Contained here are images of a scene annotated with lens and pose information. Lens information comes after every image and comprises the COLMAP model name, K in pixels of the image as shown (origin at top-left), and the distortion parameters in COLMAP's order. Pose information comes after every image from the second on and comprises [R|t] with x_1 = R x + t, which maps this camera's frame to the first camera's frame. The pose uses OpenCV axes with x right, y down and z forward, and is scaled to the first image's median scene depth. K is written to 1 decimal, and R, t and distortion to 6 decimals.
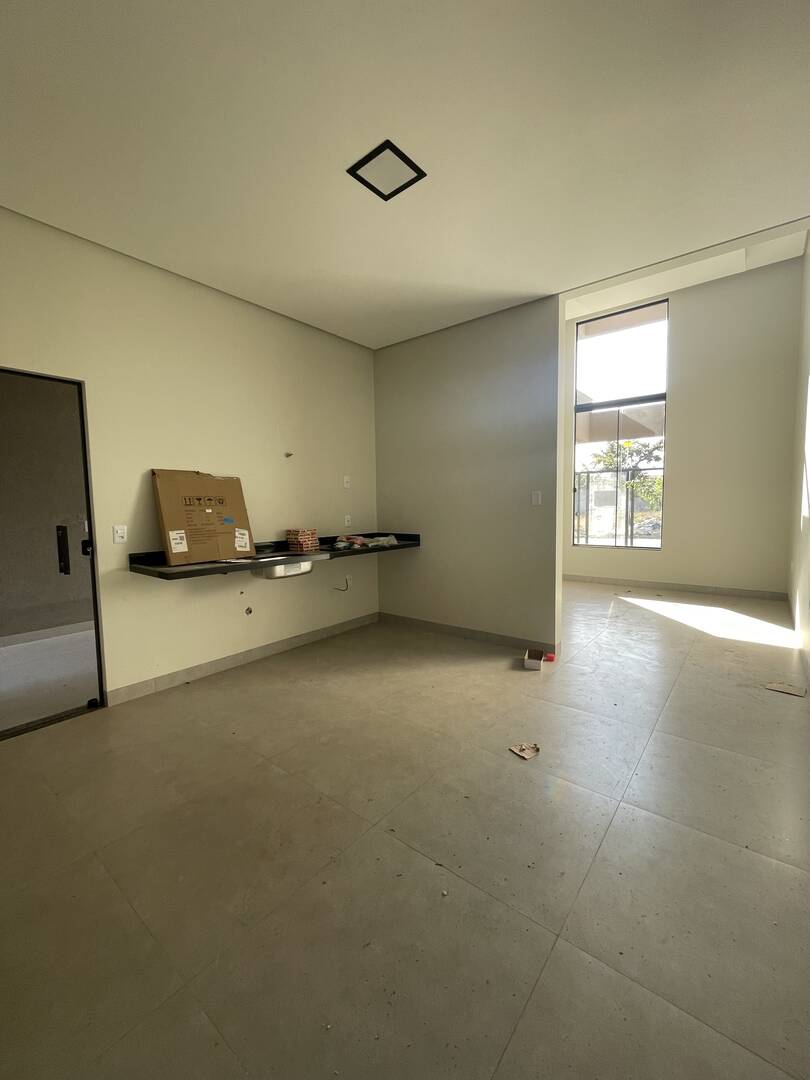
lens RADIAL K [[435.1, 0, 409.4], [0, 435.1, 538.6], [0, 0, 1]] dist [-0.002629, -0.000370]
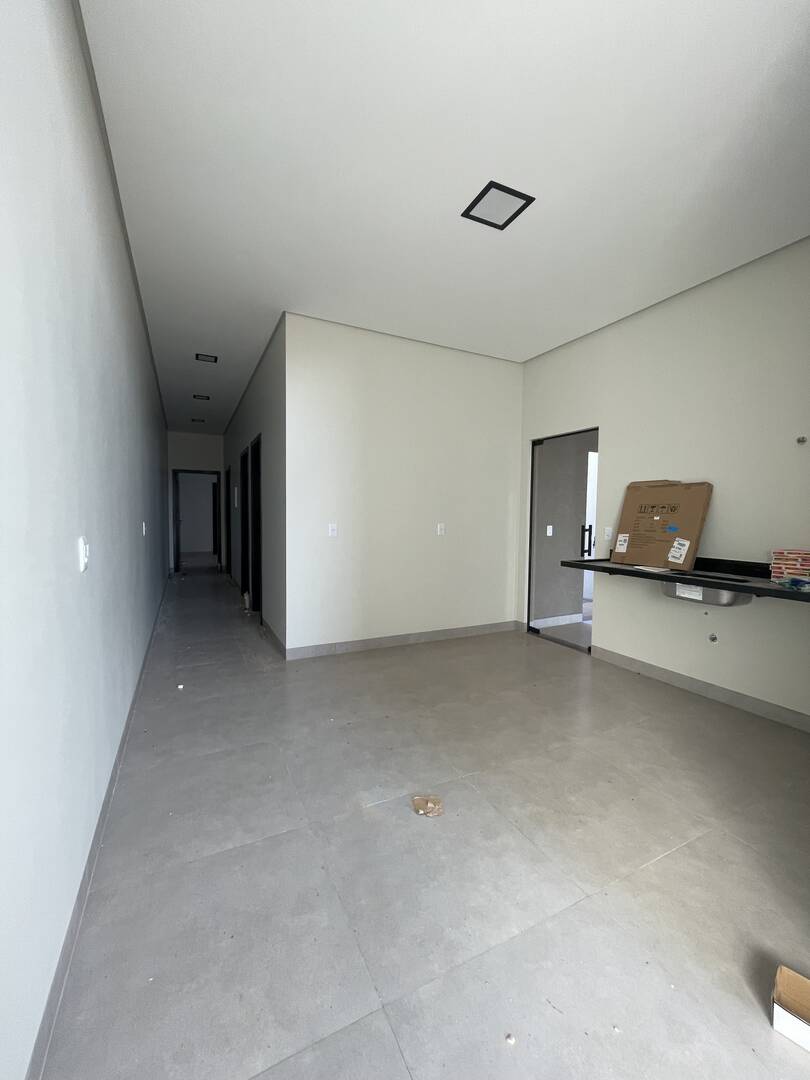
lens RADIAL K [[435.1, 0, 409.4], [0, 435.1, 538.6], [0, 0, 1]] dist [-0.002629, -0.000370]
pose [[-0.409777, 0.061878, -0.910084, 0.731793], [-0.077331, 0.991748, 0.102249, -0.077156], [0.908902, 0.112277, -0.401611, 0.901672]]
